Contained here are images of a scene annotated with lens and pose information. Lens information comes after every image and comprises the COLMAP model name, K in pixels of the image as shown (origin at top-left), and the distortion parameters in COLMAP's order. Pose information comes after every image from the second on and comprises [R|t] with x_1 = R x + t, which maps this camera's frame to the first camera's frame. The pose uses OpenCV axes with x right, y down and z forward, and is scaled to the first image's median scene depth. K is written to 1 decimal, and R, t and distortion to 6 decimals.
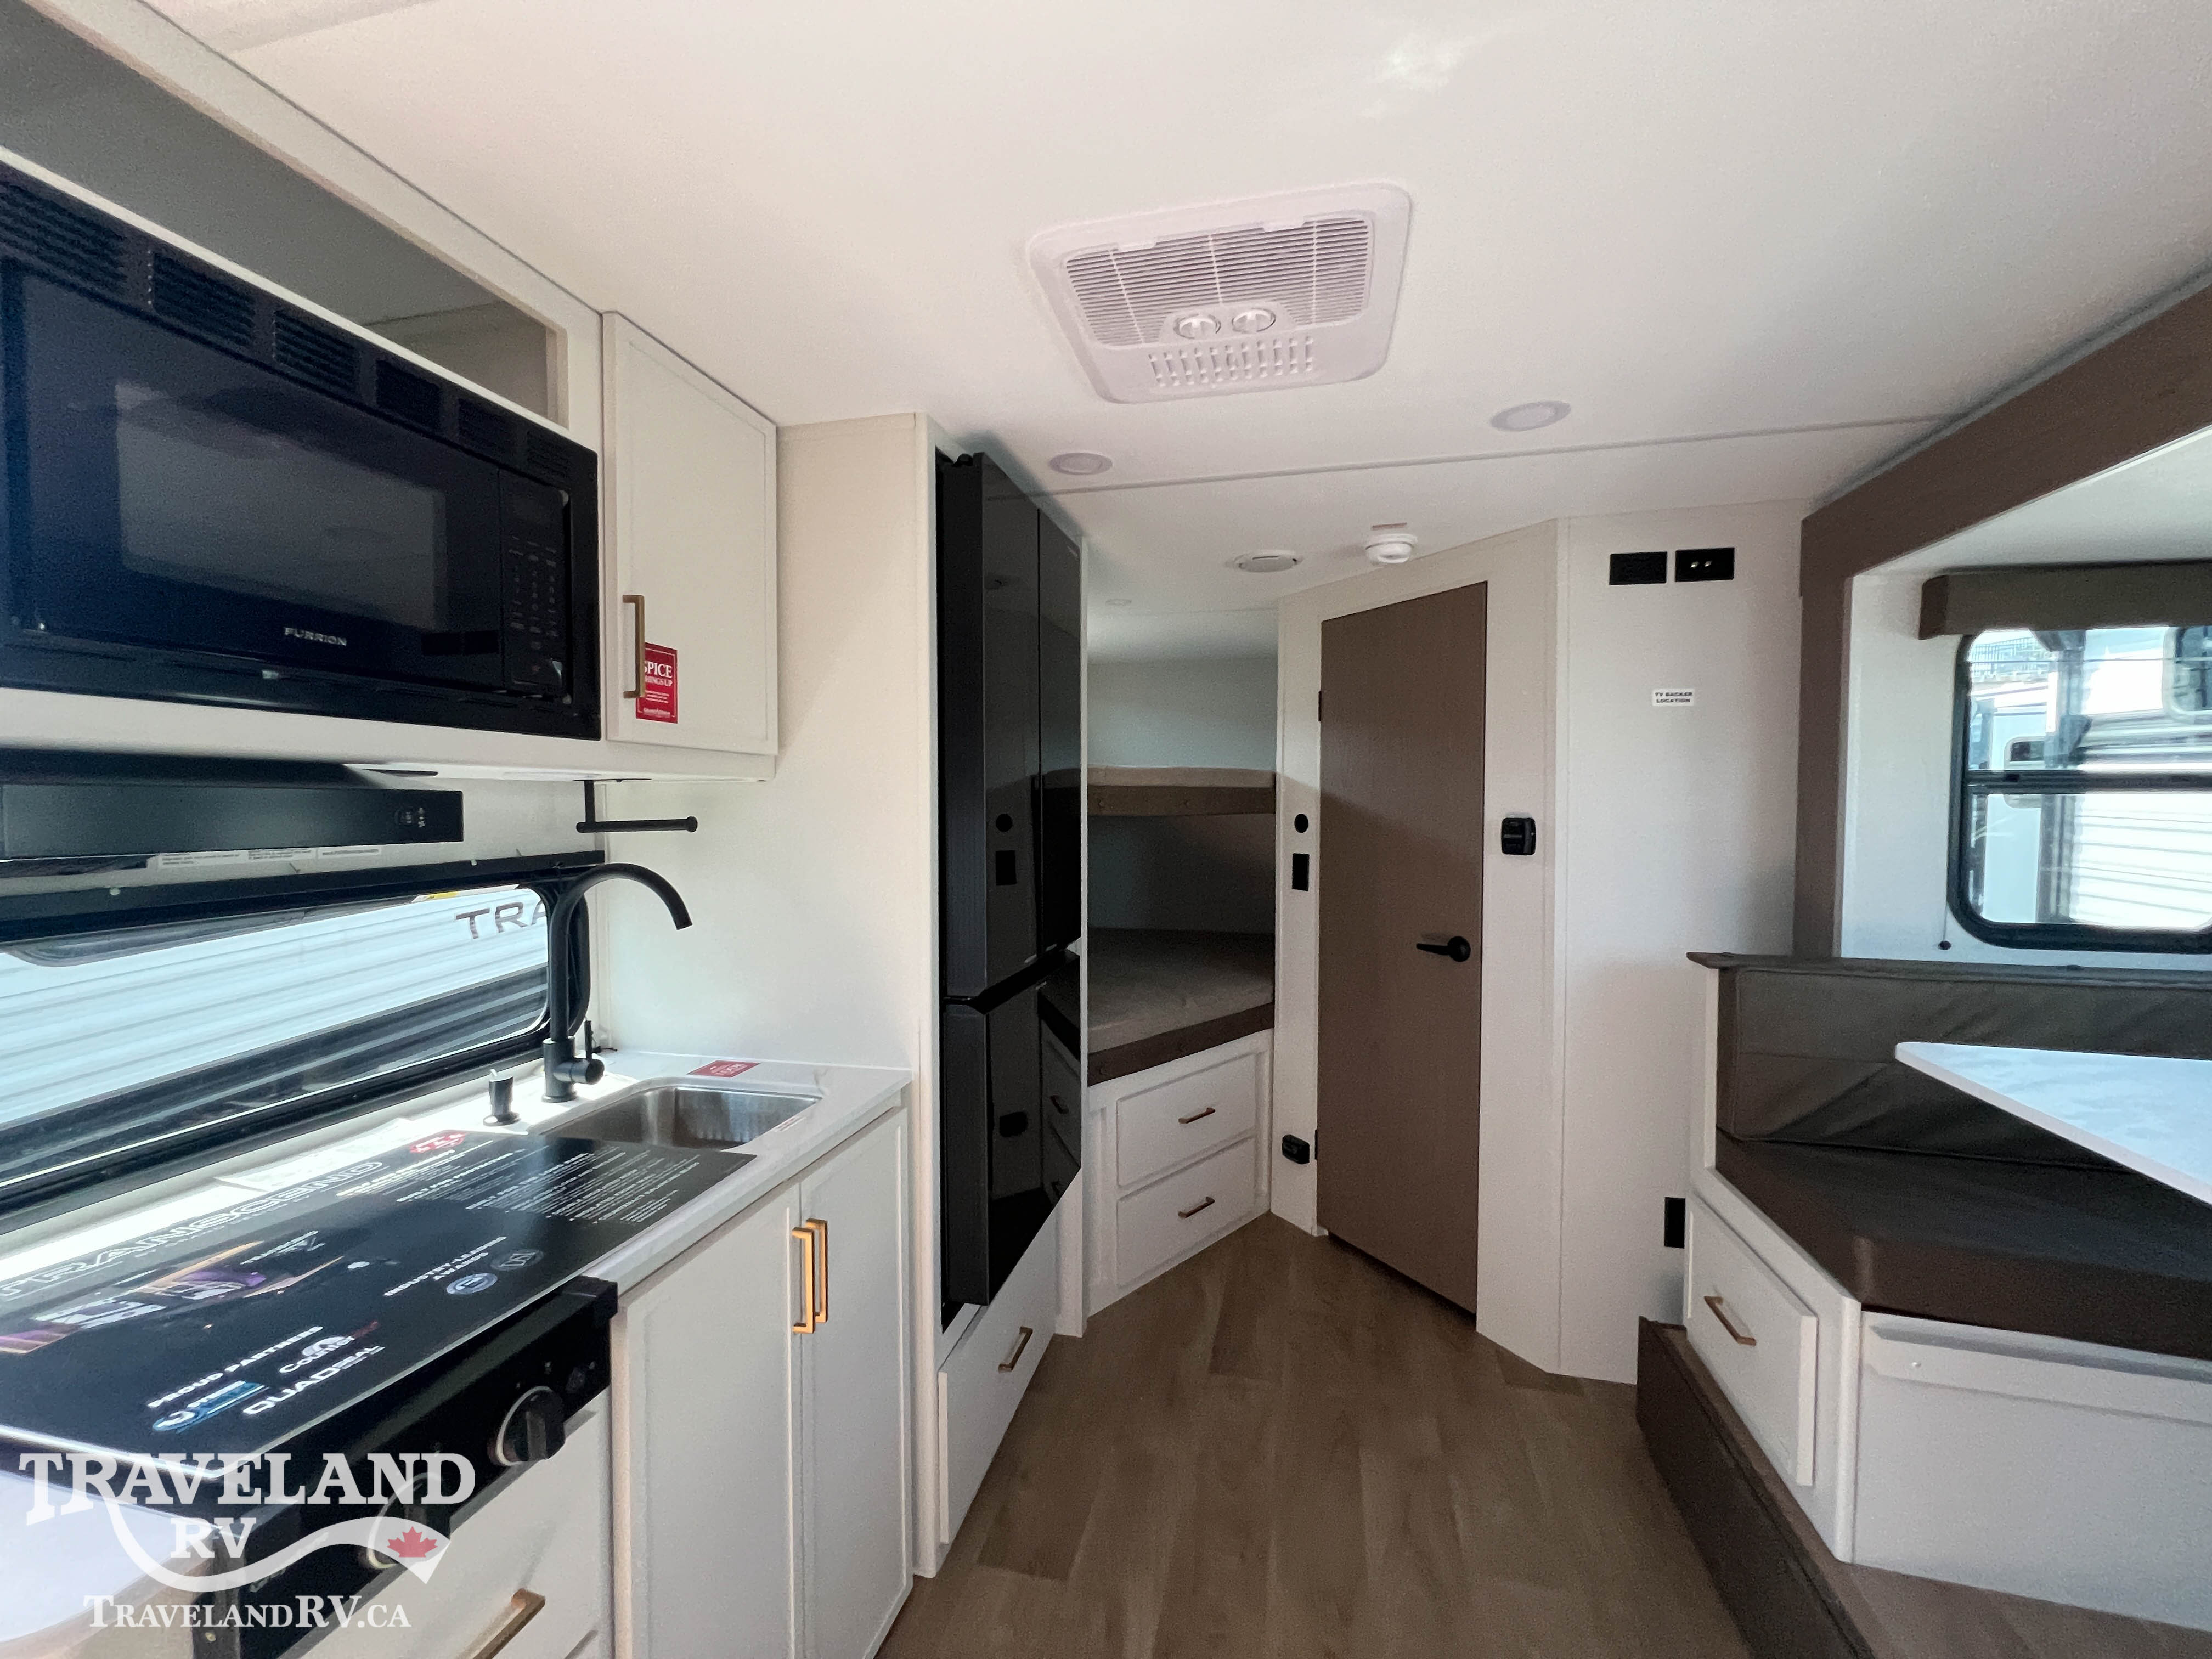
lens RADIAL K [[864.3, 0, 1106.0], [0, 864.3, 829.5], [0, 0, 1]] dist [-0.000507, 0.000240]
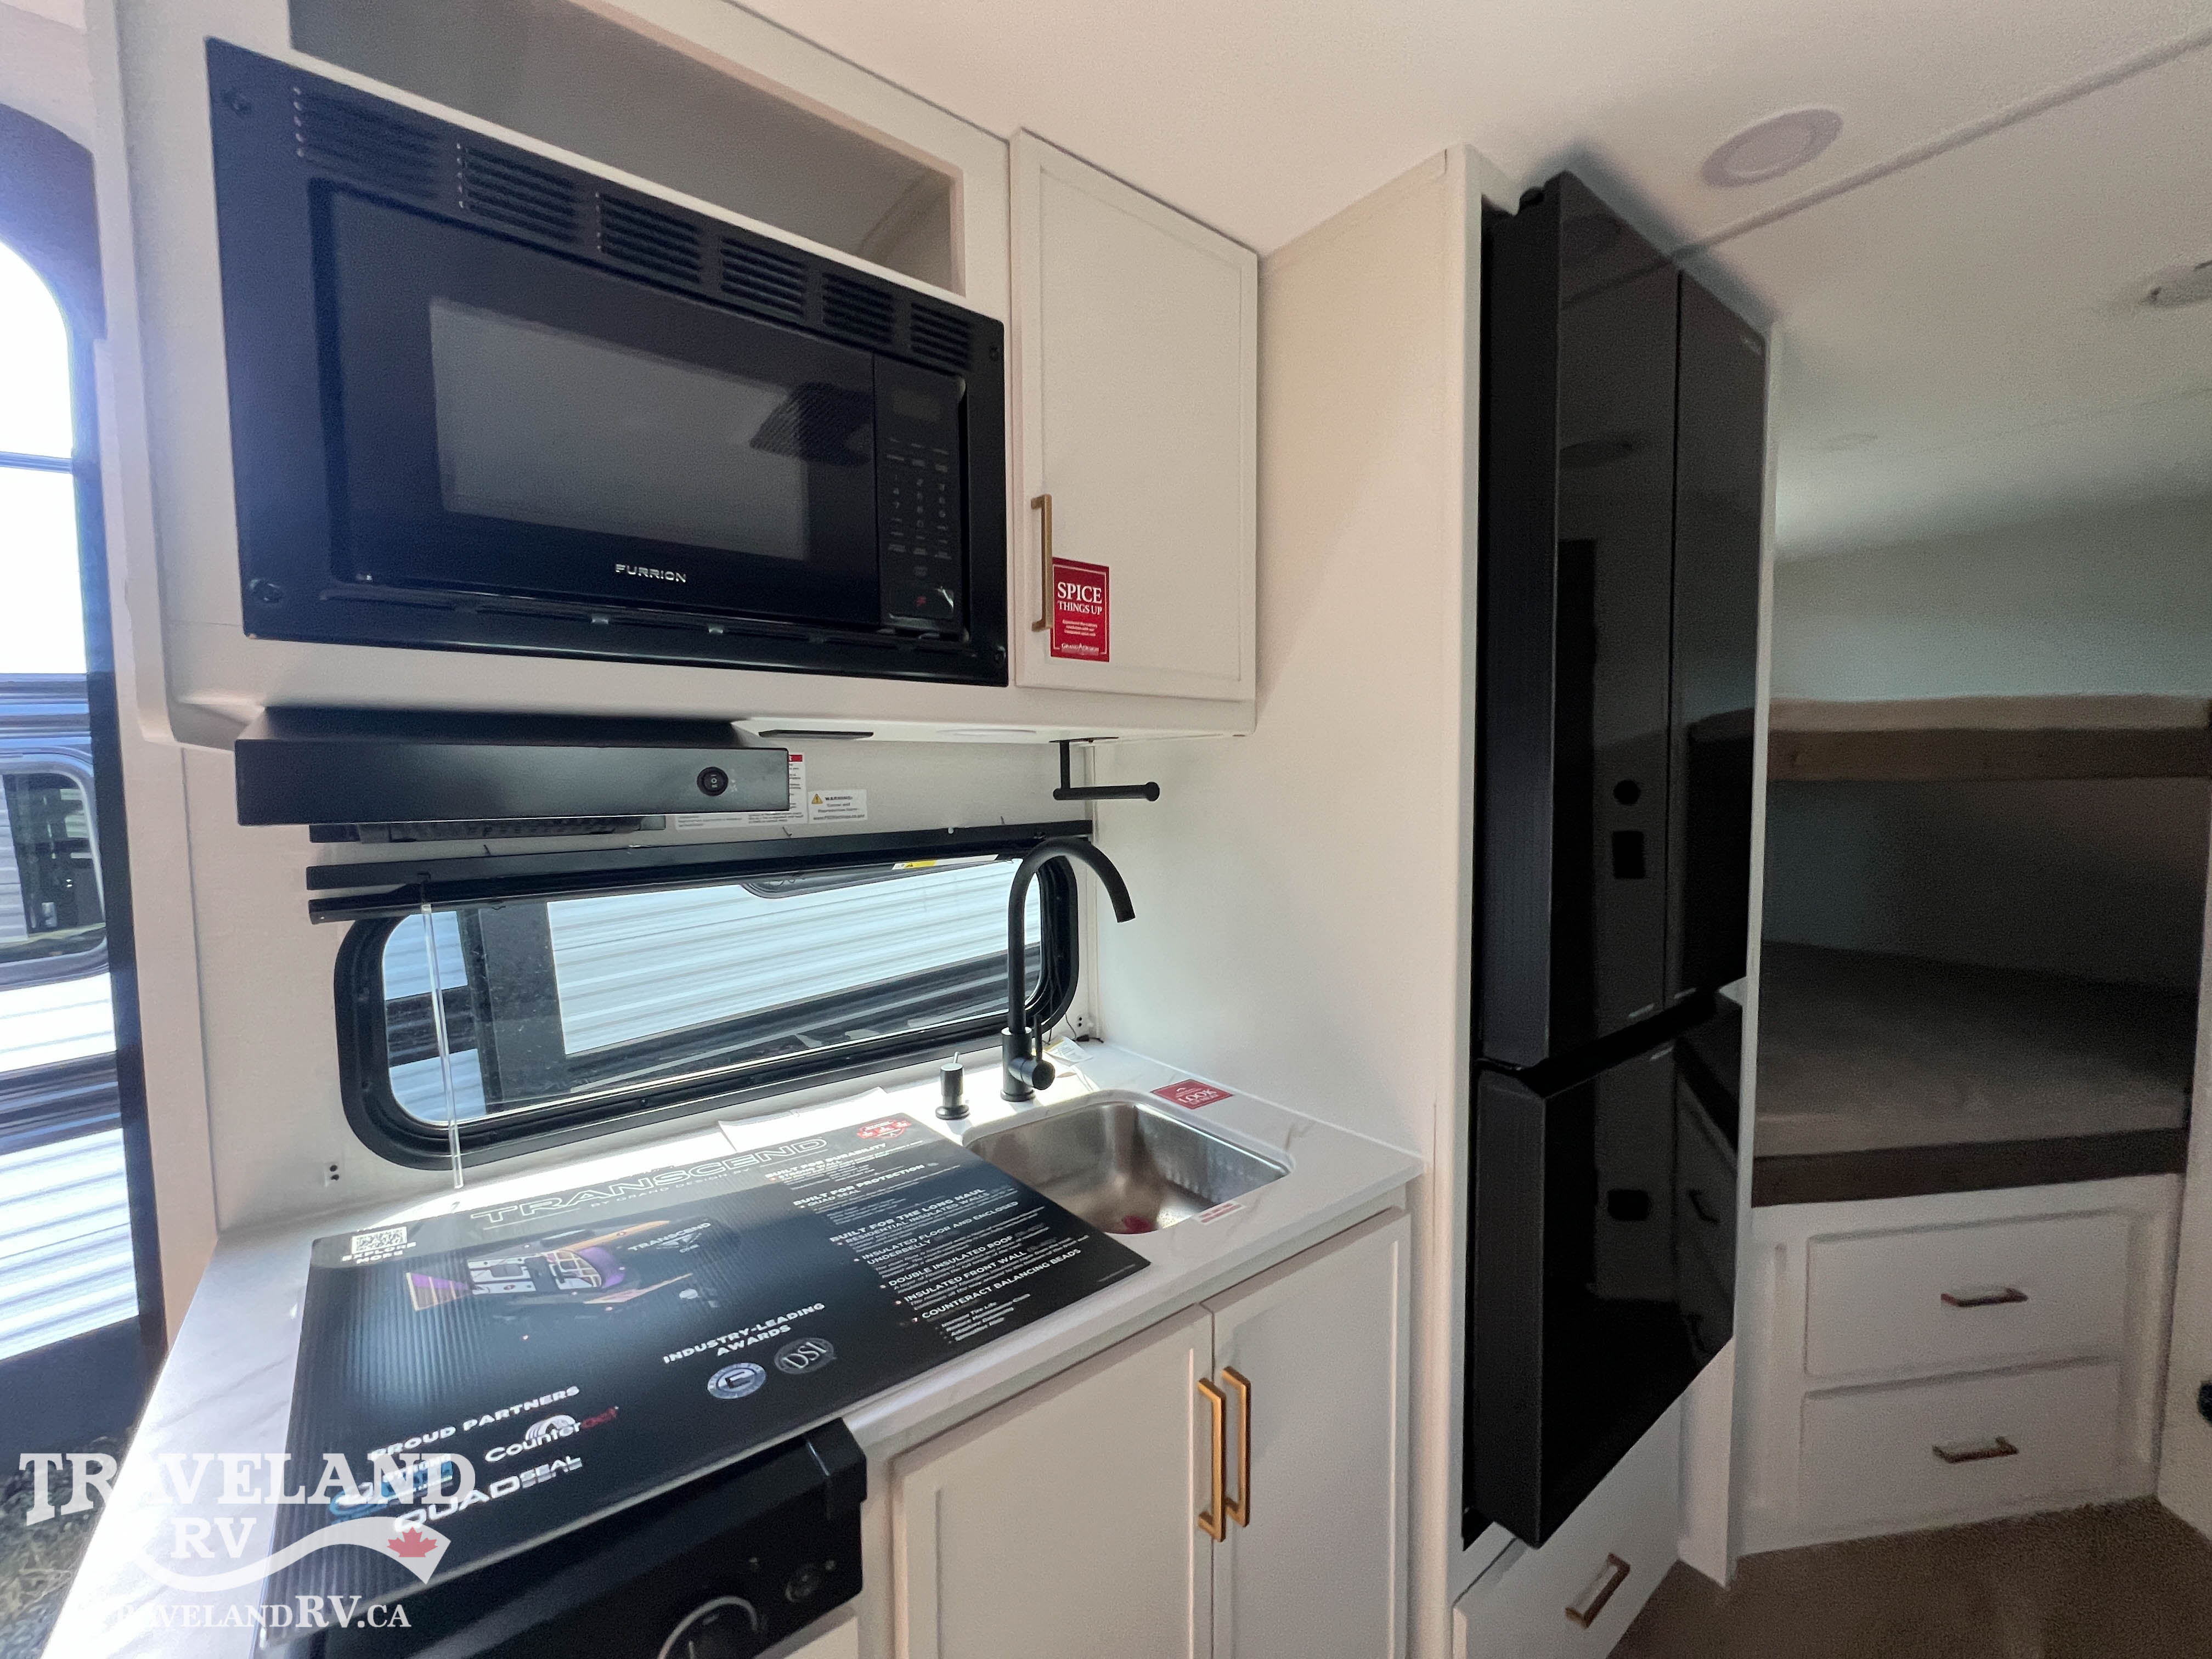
lens RADIAL K [[886.4, 0, 1109.5], [0, 886.4, 823.6], [0, 0, 1]] dist [-0.002766, -0.000024]
pose [[0.784371, 0.030137, -0.619559, 0.004532], [-0.011619, 0.999358, 0.033902, -0.003667], [0.620183, -0.019393, 0.784217, 0.335802]]
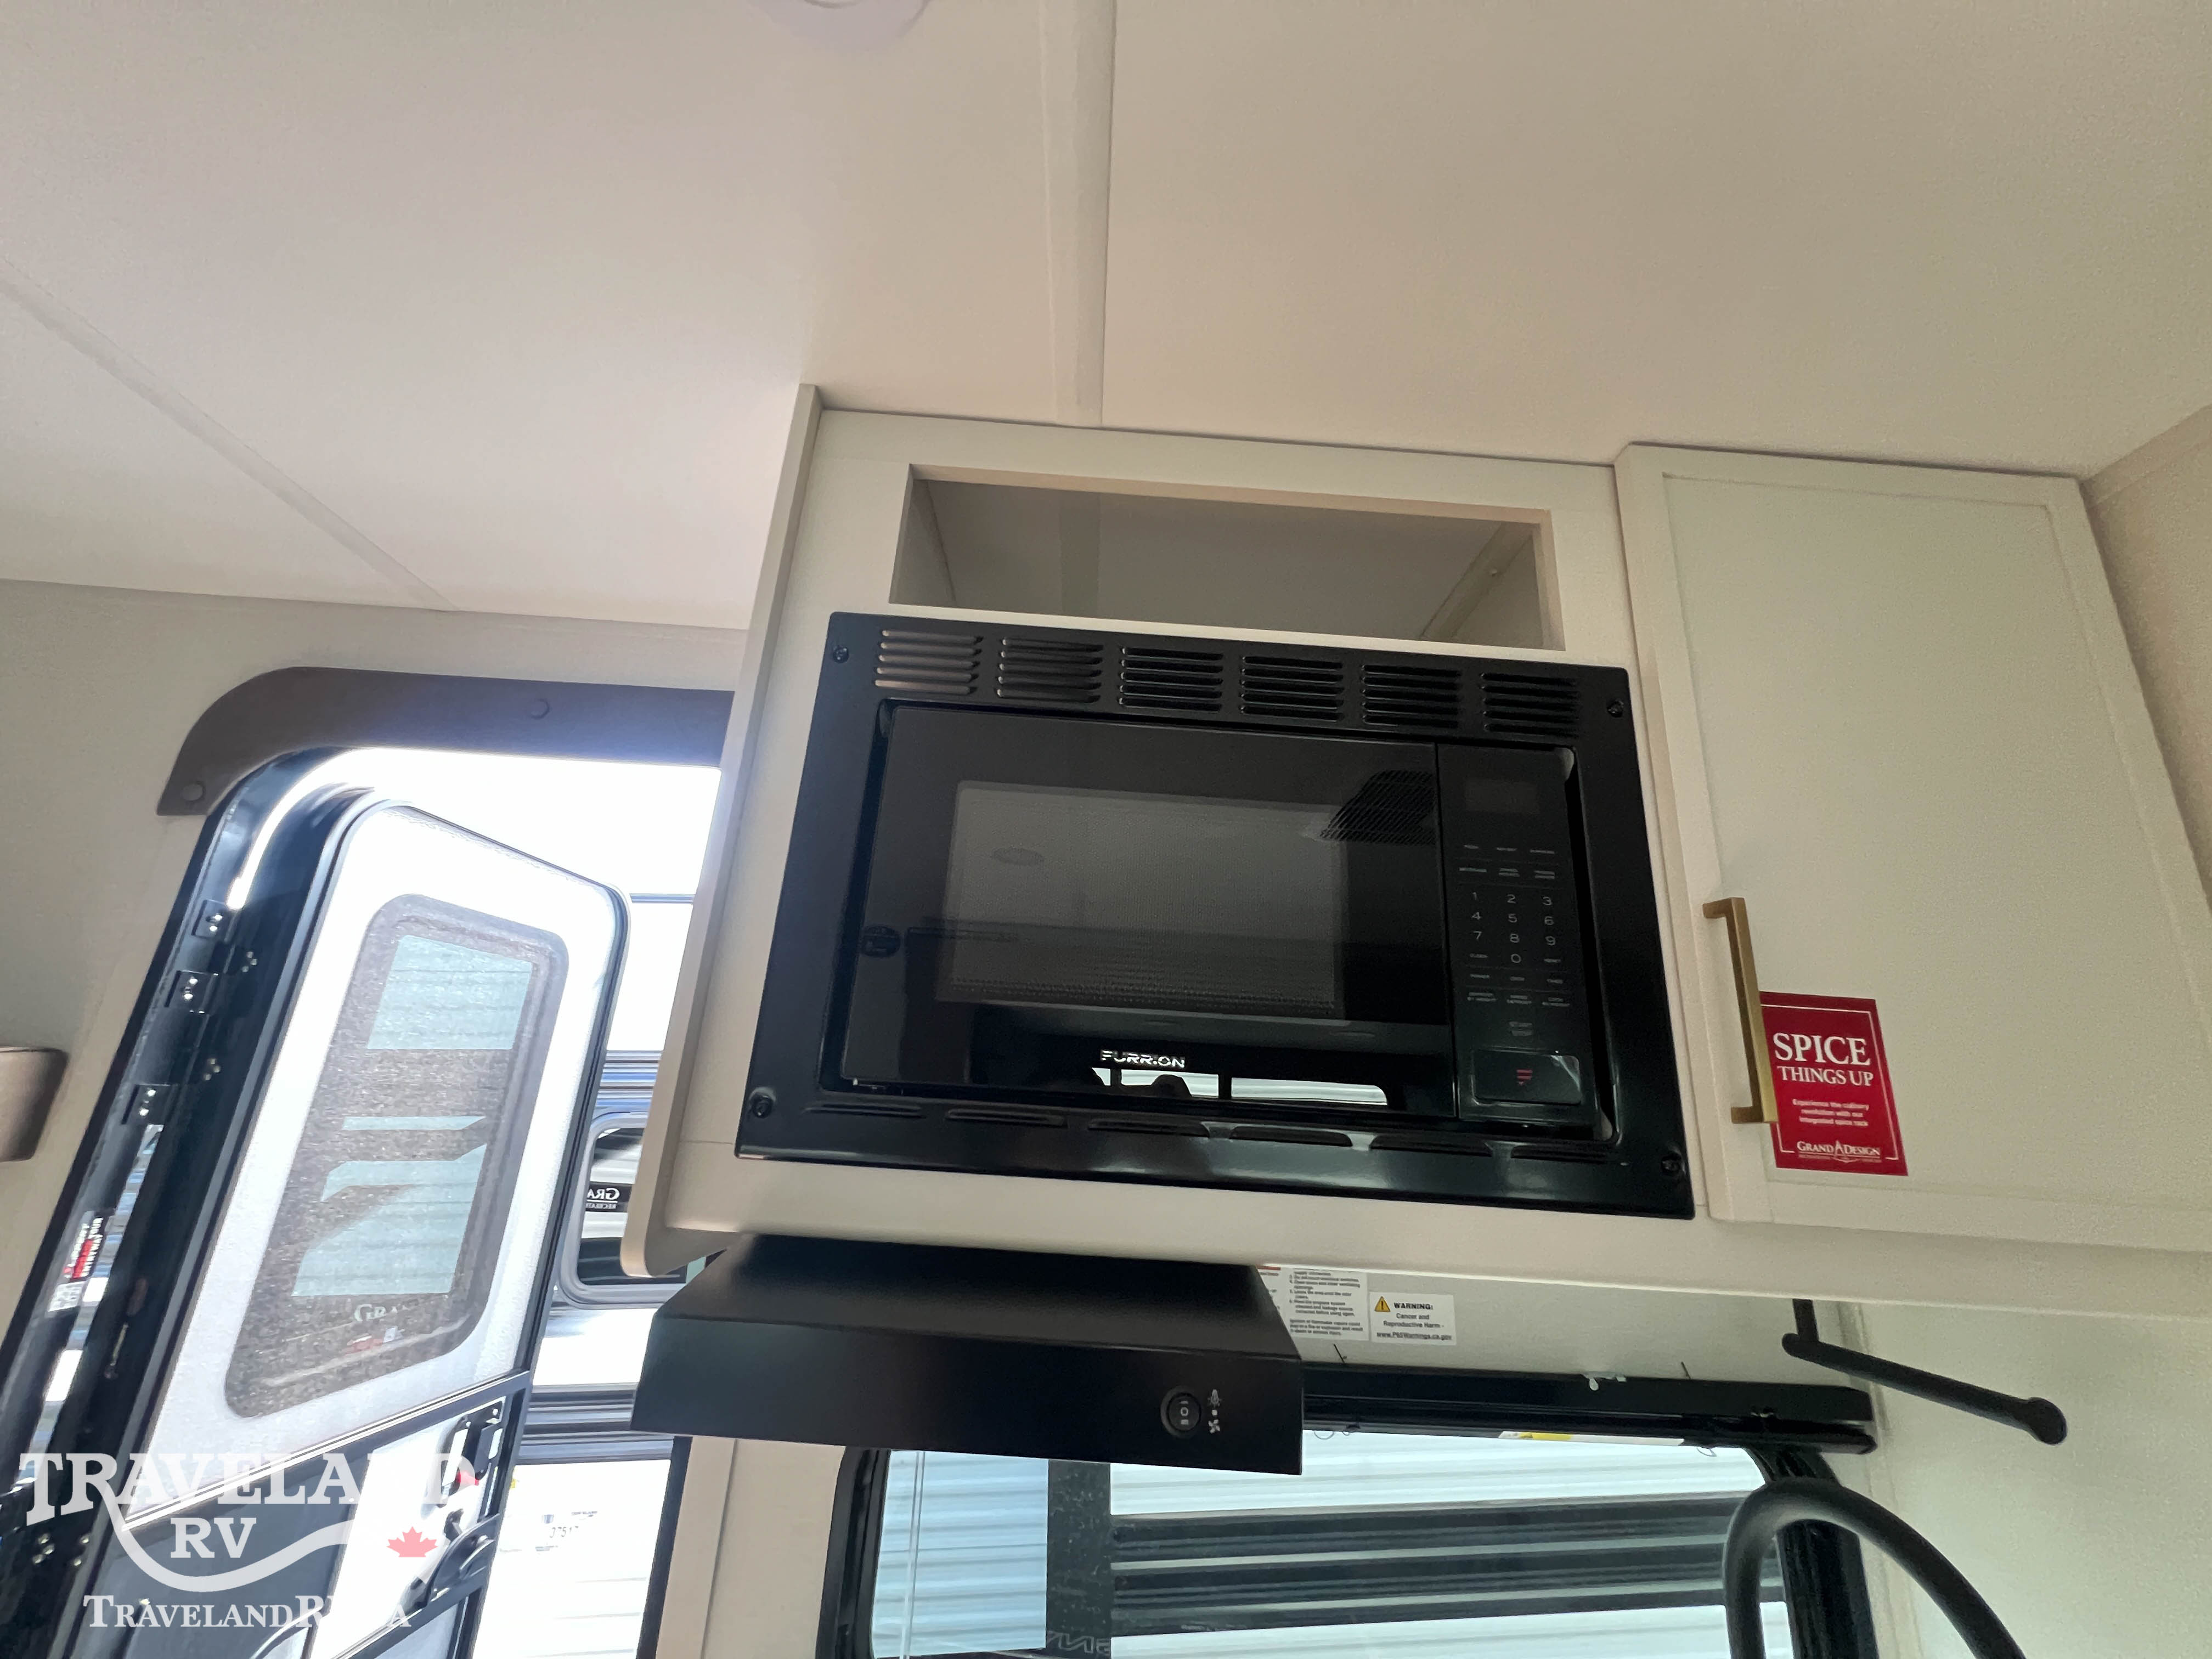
lens RADIAL K [[864.3, 0, 1106.0], [0, 864.3, 829.5], [0, 0, 1]] dist [-0.000507, 0.000240]
pose [[0.249951, -0.268899, -0.930171, -0.142951], [-0.095507, 0.949132, -0.300045, -0.108531], [0.963537, 0.163834, 0.211555, 0.461886]]
